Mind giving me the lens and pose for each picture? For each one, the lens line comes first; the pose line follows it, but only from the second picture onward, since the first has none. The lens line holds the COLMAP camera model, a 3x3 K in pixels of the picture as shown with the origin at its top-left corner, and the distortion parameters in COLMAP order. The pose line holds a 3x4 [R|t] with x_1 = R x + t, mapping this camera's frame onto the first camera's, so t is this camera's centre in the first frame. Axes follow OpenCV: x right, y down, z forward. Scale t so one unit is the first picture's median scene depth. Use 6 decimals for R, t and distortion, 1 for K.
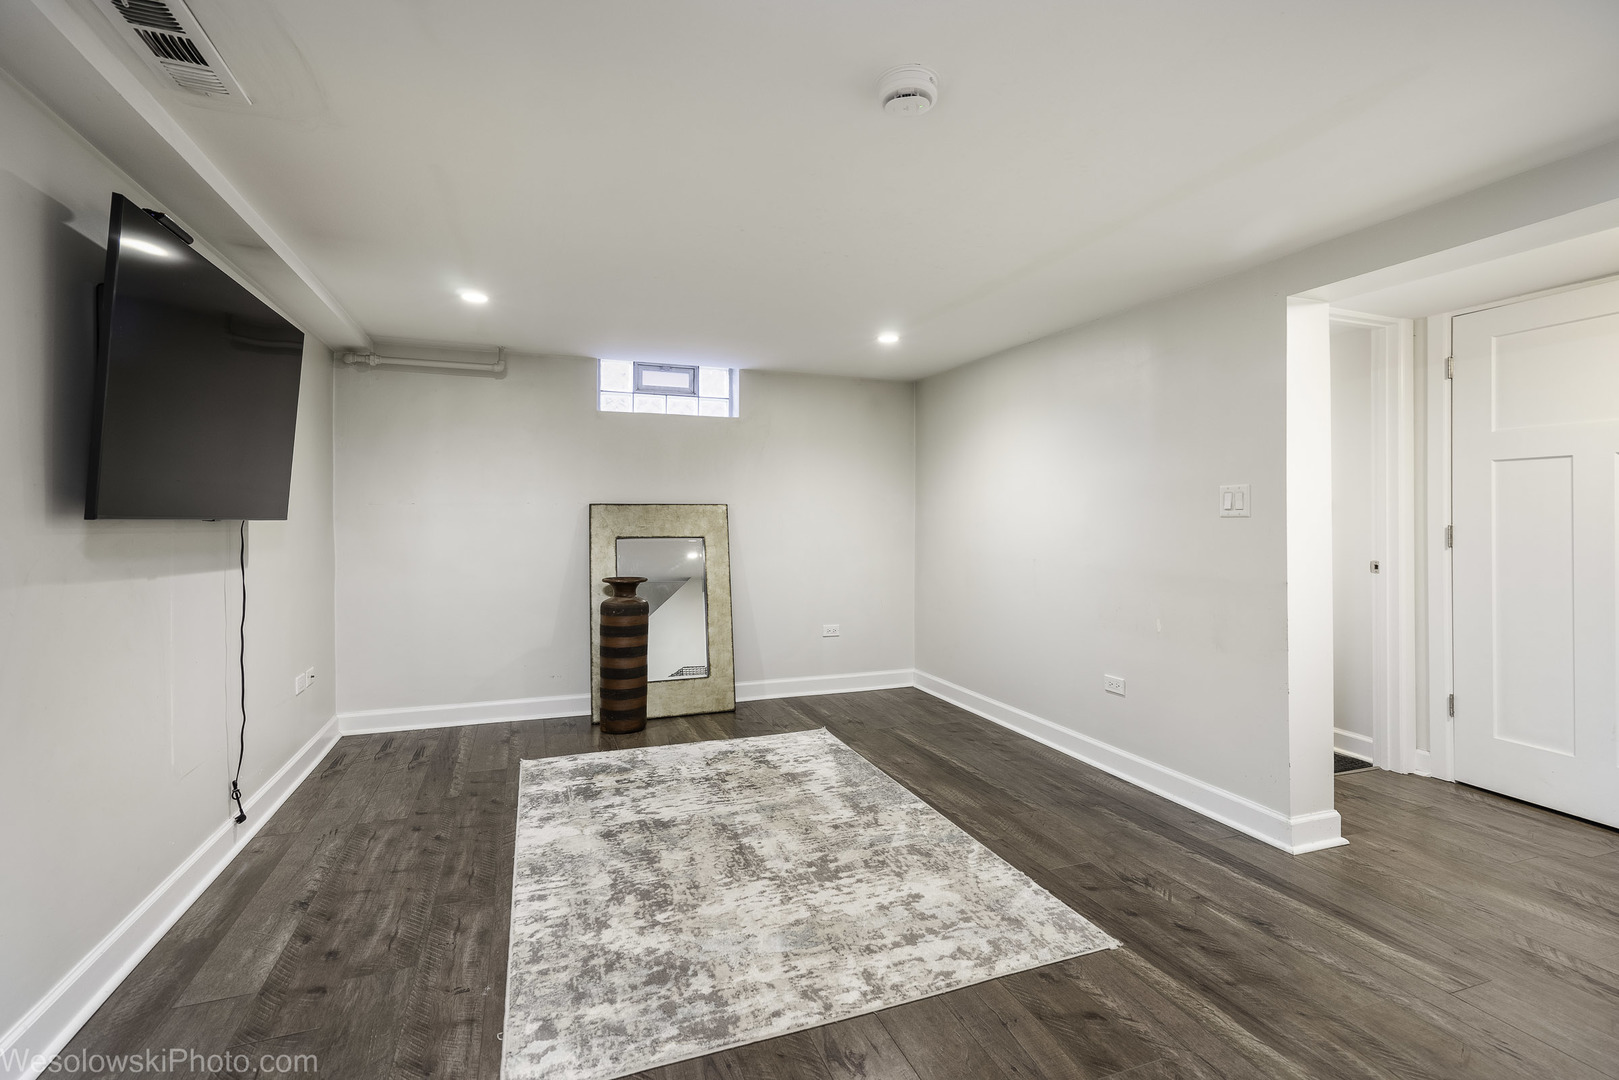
lens RADIAL K [[733.1, 0, 804.1], [0, 733.1, 536.0], [0, 0, 1]] dist [-0.007869, 0.014602]
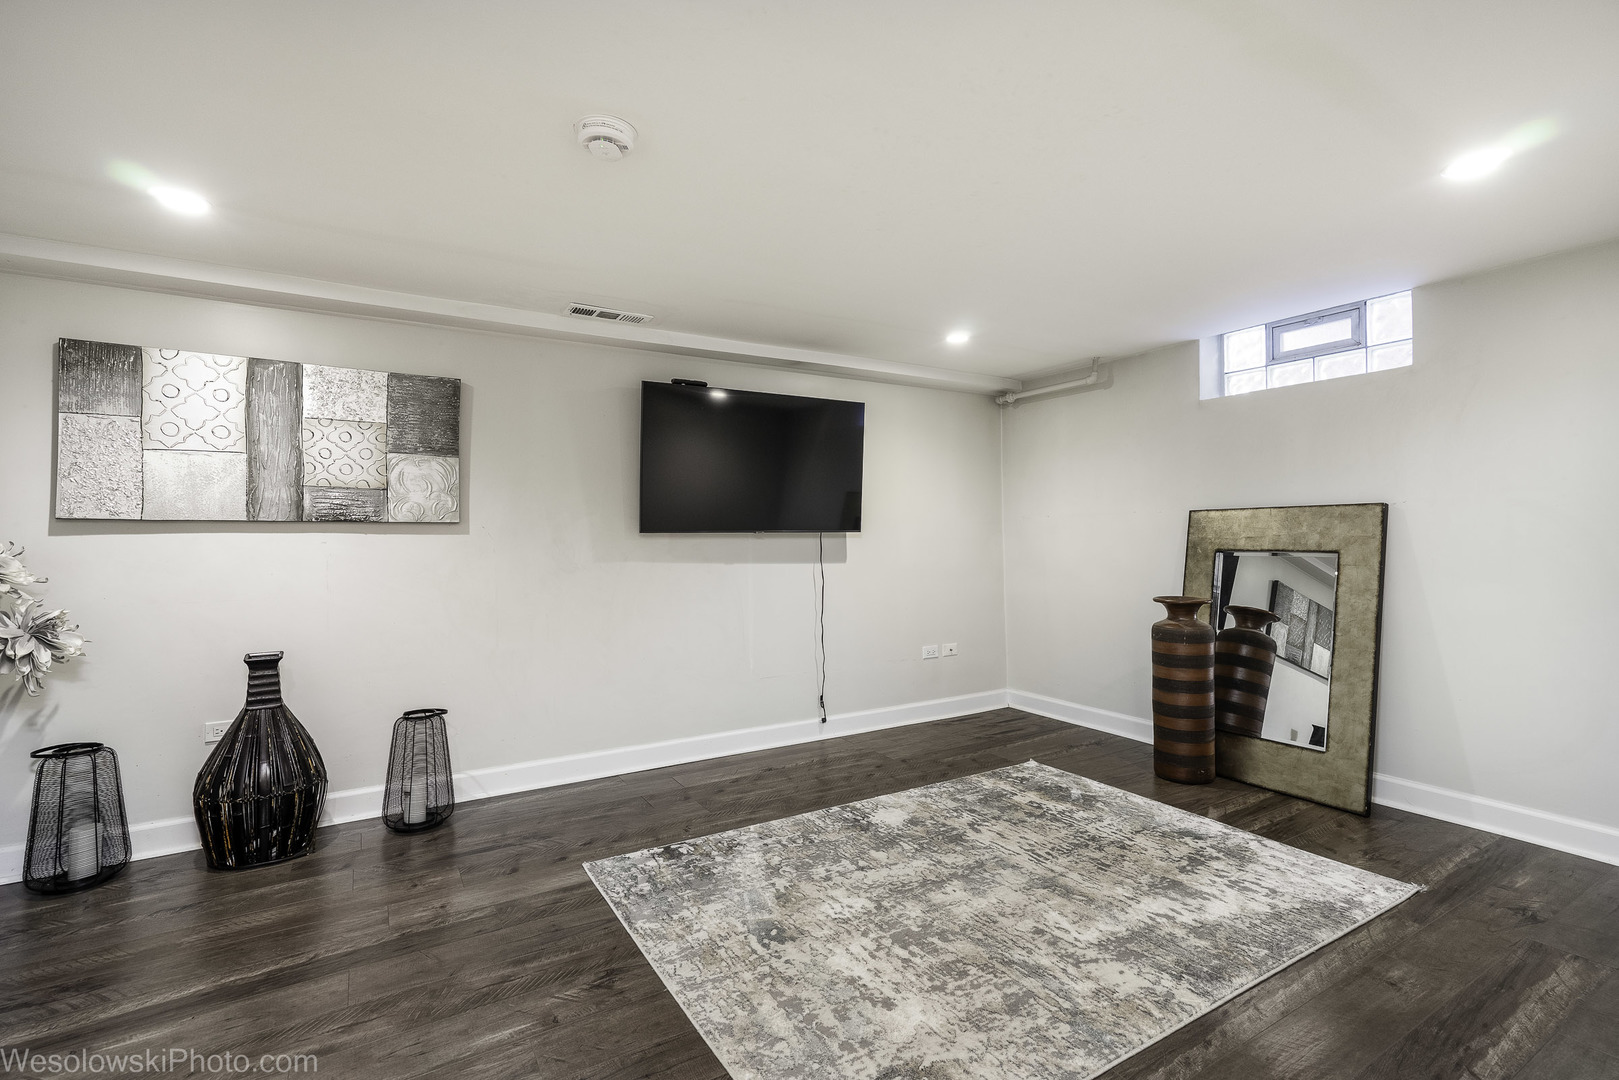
lens RADIAL K [[733.1, 0, 804.1], [0, 733.1, 536.0], [0, 0, 1]] dist [-0.007869, 0.014602]
pose [[0.196775, -0.001676, -0.980447, 0.622624], [-0.012293, 0.999916, -0.004177, -0.004933], [0.980372, 0.012874, 0.196738, 0.513290]]
